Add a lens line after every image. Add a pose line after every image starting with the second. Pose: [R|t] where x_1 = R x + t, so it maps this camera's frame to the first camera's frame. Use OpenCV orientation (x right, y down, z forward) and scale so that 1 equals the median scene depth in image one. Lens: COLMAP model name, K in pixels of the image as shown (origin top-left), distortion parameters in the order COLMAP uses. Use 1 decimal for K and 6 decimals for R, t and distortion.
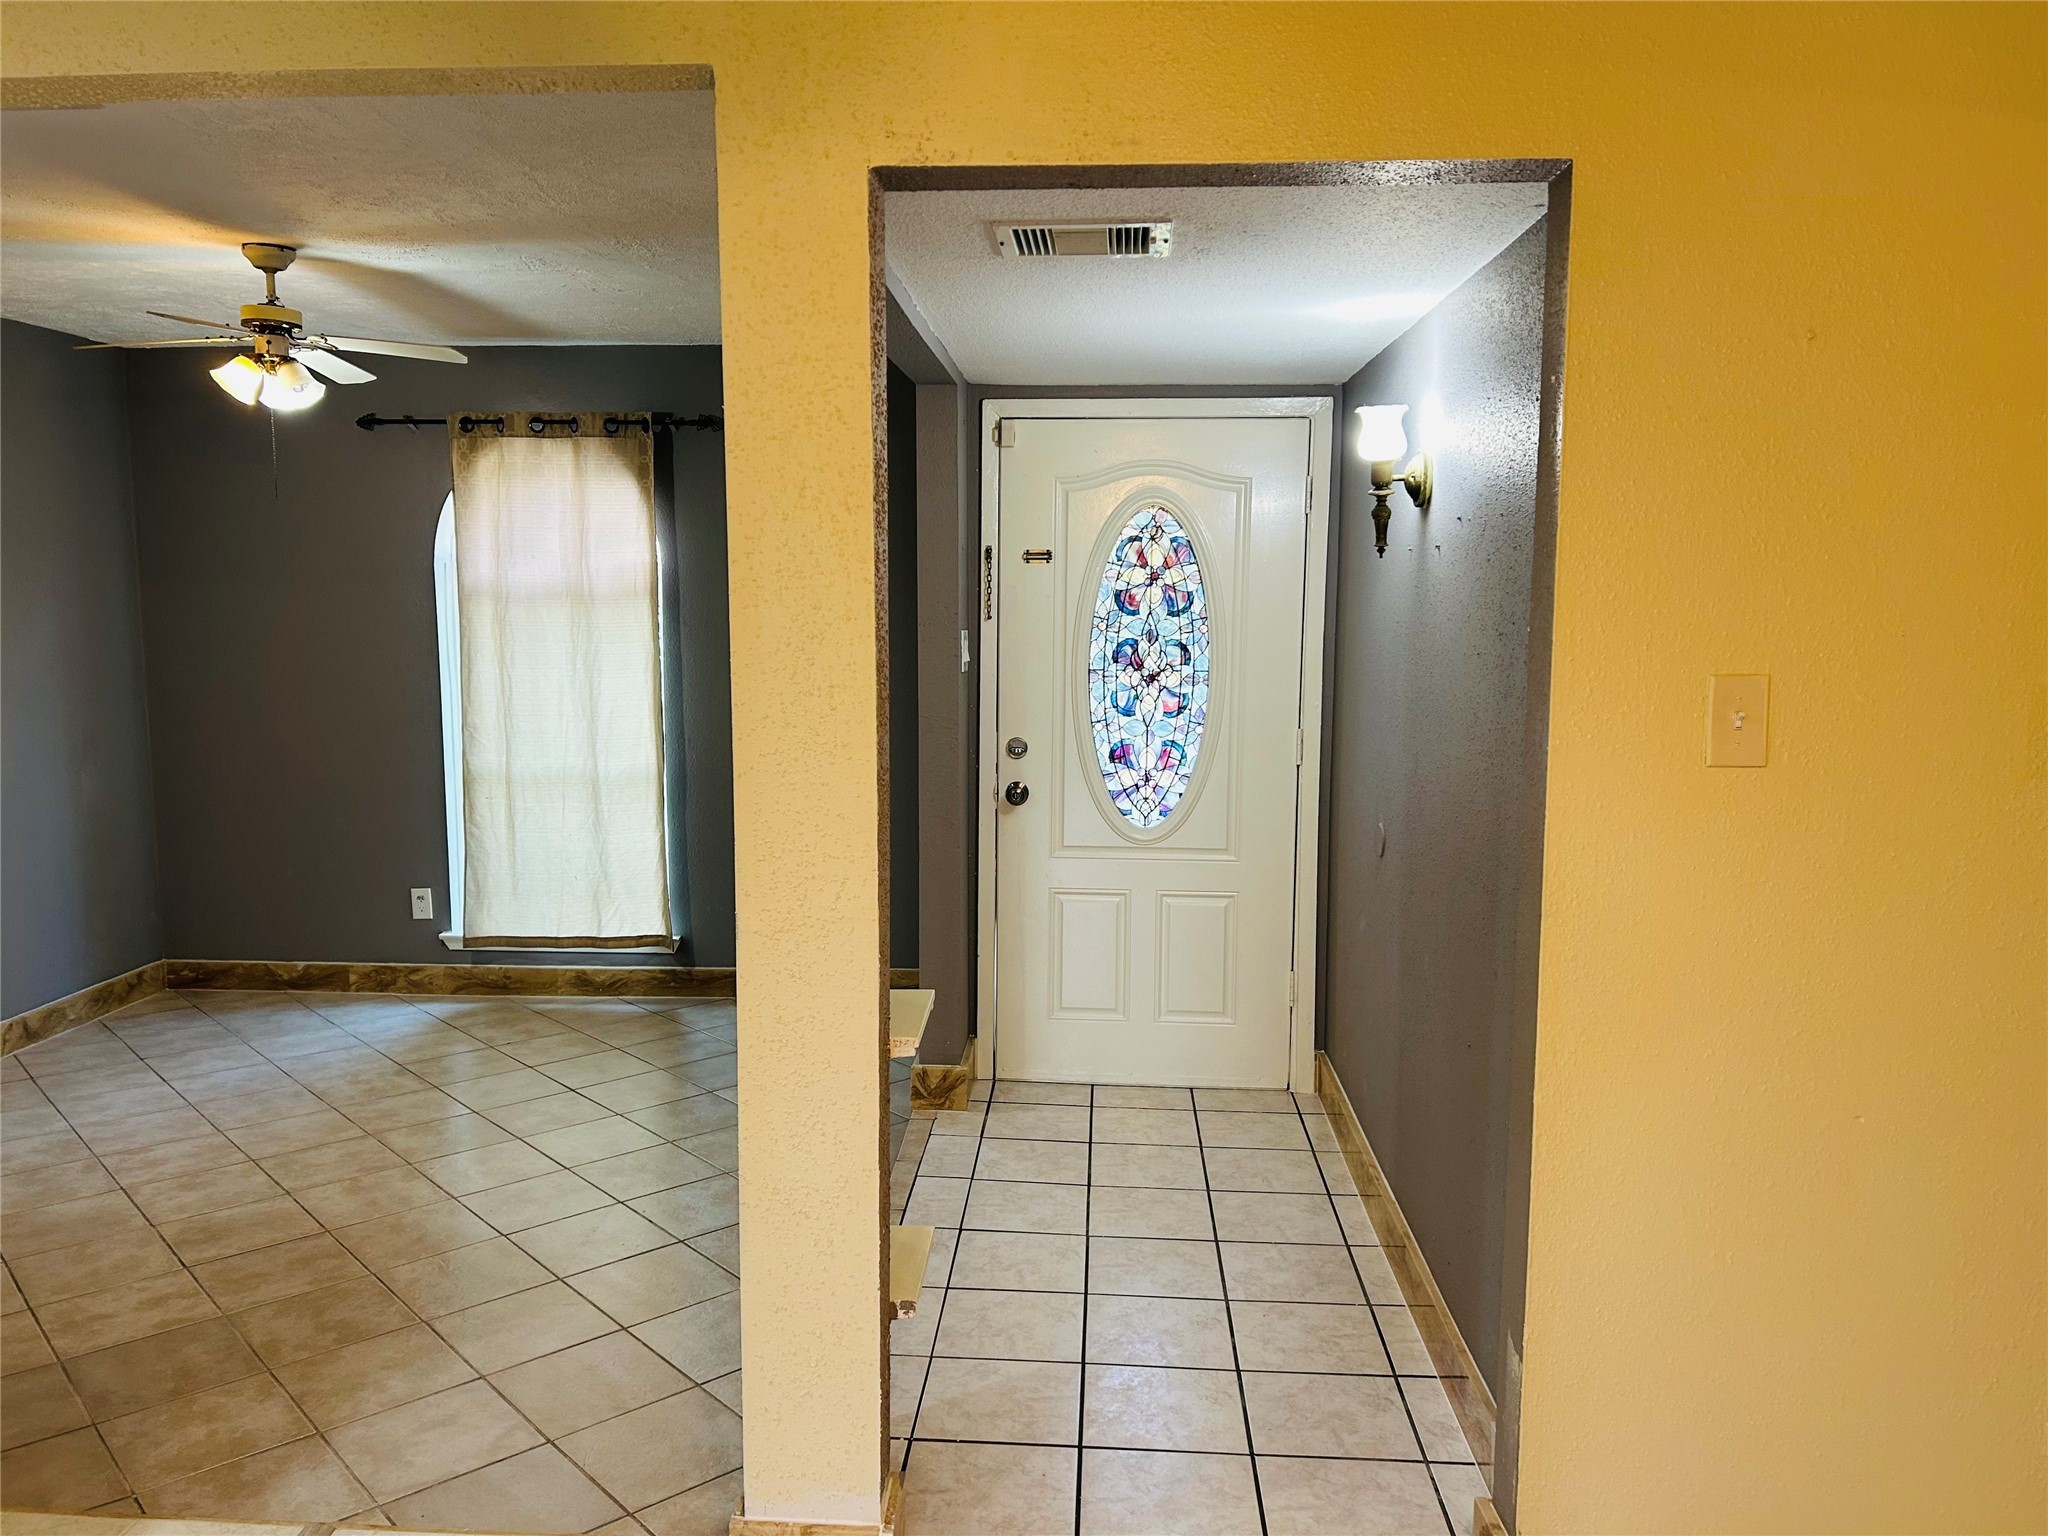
lens RADIAL K [[1529.2, 0, 1020.5], [0, 1529.2, 775.3], [0, 0, 1]] dist [0.044645, -0.050843]
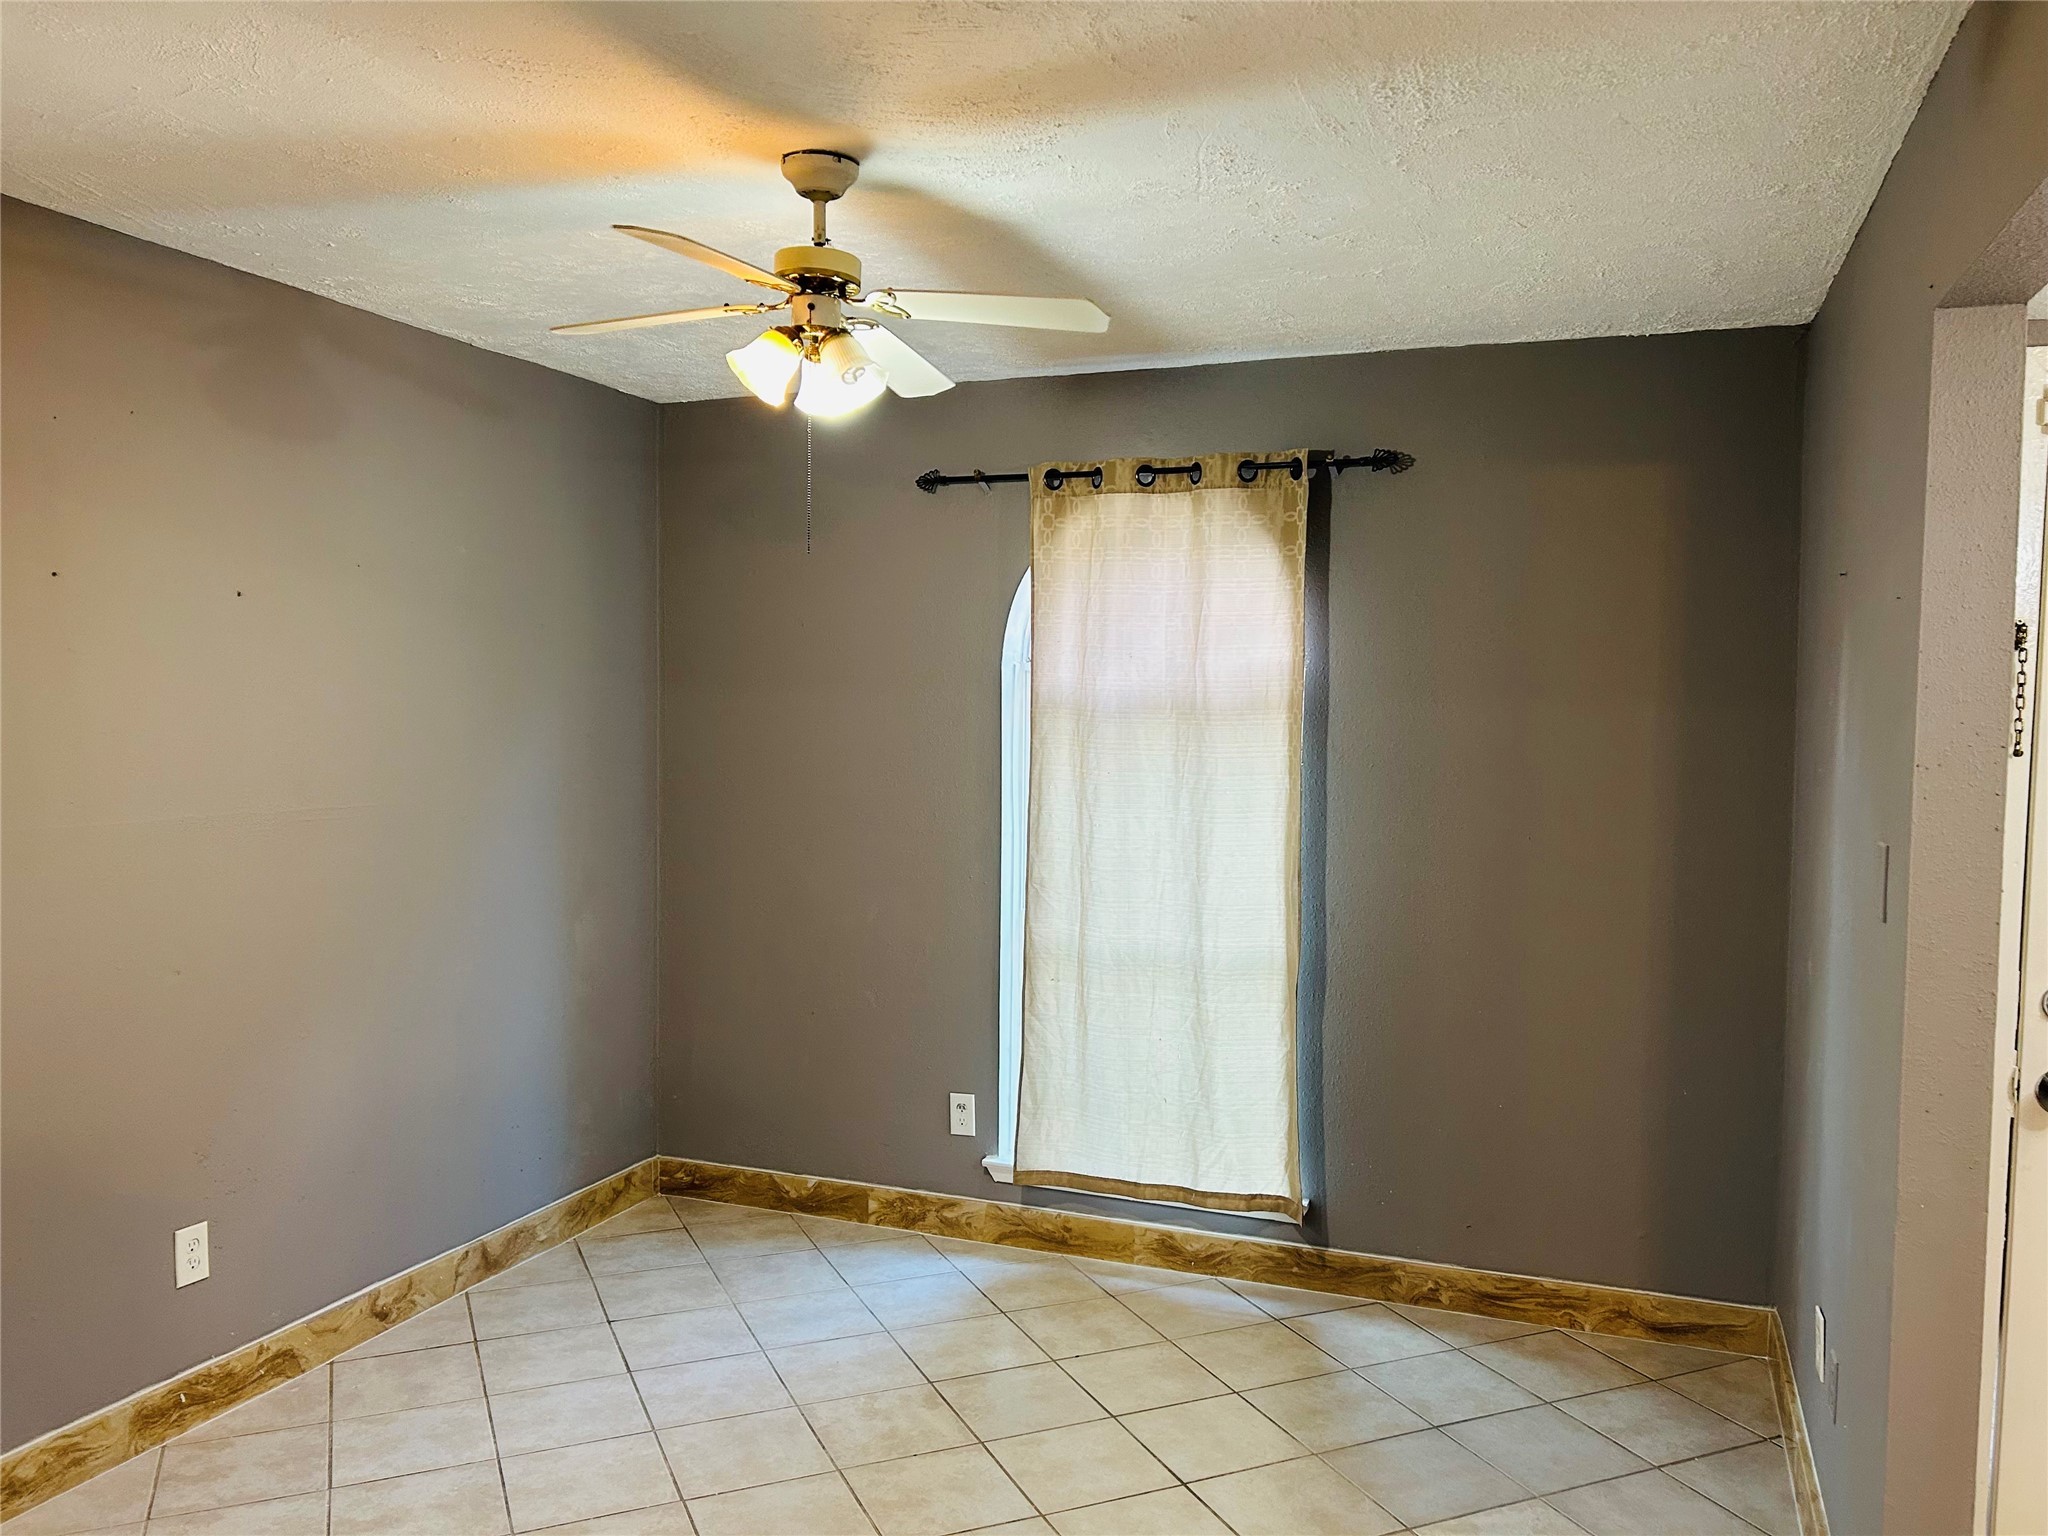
lens RADIAL K [[1529.2, 0, 1041.2], [0, 1529.2, 773.6], [0, 0, 1]] dist [0.044645, -0.050843]
pose [[0.953797, 0.022531, -0.299606, -0.138610], [-0.044920, 0.996670, -0.068052, -0.034820], [0.297075, 0.078367, 0.951633, 0.301054]]
